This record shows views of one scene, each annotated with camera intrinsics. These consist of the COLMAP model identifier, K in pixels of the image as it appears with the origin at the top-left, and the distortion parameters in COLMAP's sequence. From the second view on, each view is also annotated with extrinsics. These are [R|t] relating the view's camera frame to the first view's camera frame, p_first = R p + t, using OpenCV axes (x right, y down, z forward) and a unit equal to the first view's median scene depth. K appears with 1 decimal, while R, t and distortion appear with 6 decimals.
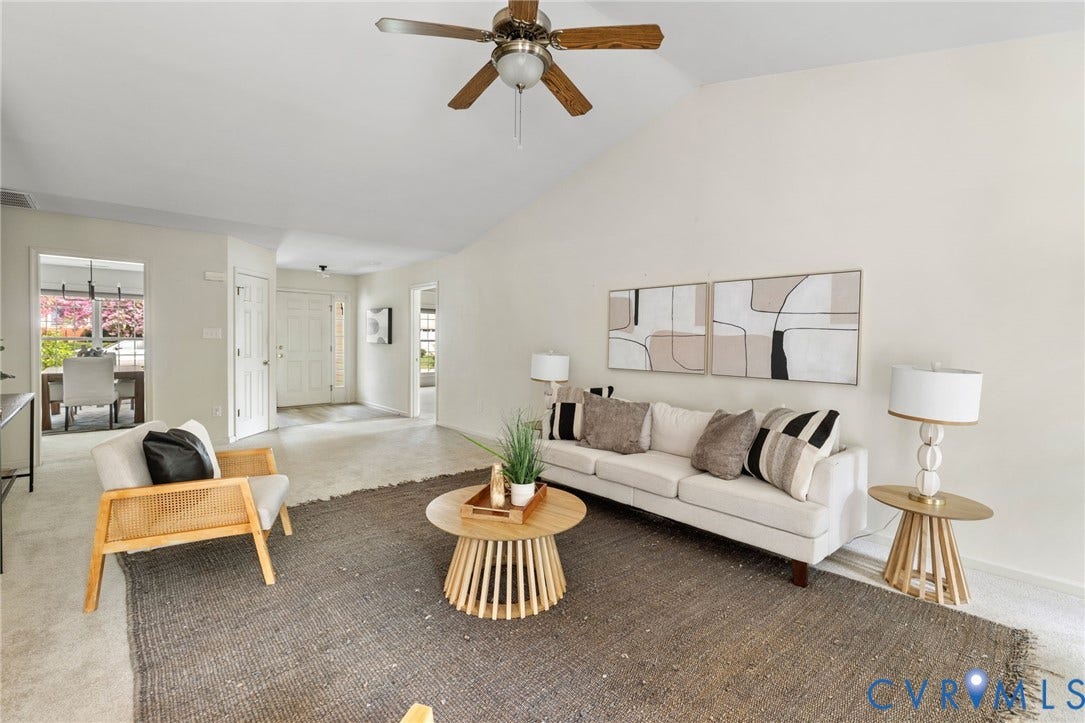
lens RADIAL K [[468.8, 0, 517.7], [0, 468.8, 340.9], [0, 0, 1]] dist [0.000243, 0.000019]
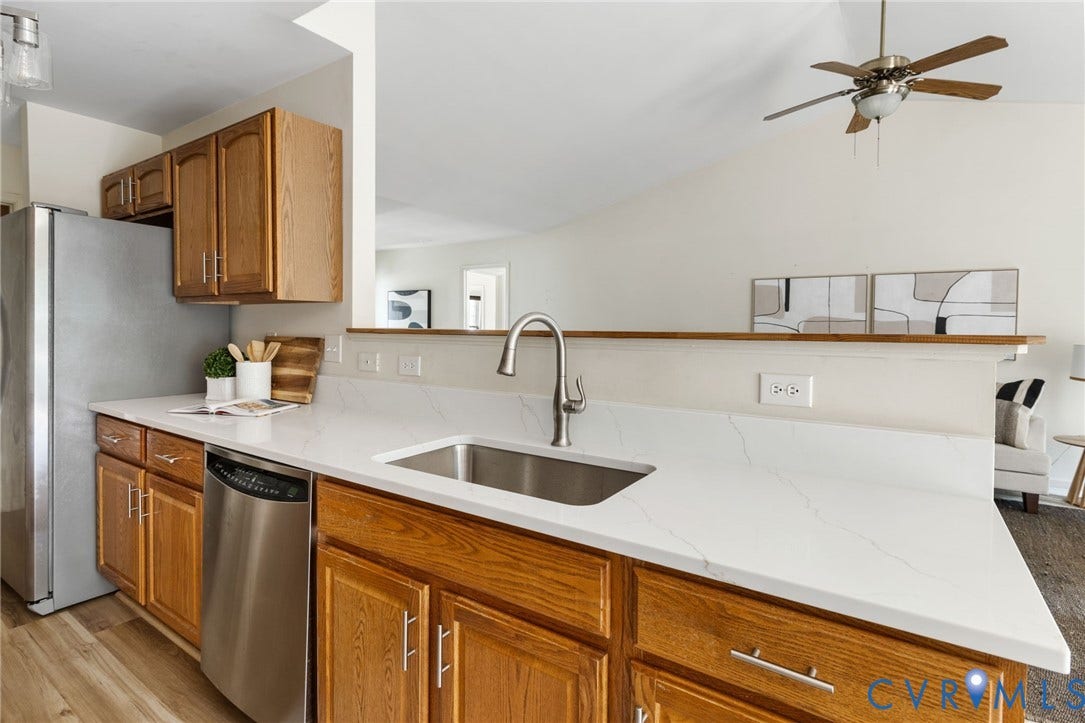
lens RADIAL K [[538.9, 0, 539.6], [0, 538.9, 329.5], [0, 0, 1]] dist [0.004657, 0.000622]
pose [[0.973490, -0.007143, 0.228618, -0.680078], [0.005390, 0.999951, 0.008290, -0.005747], [-0.228666, -0.006838, 0.973481, -0.097561]]
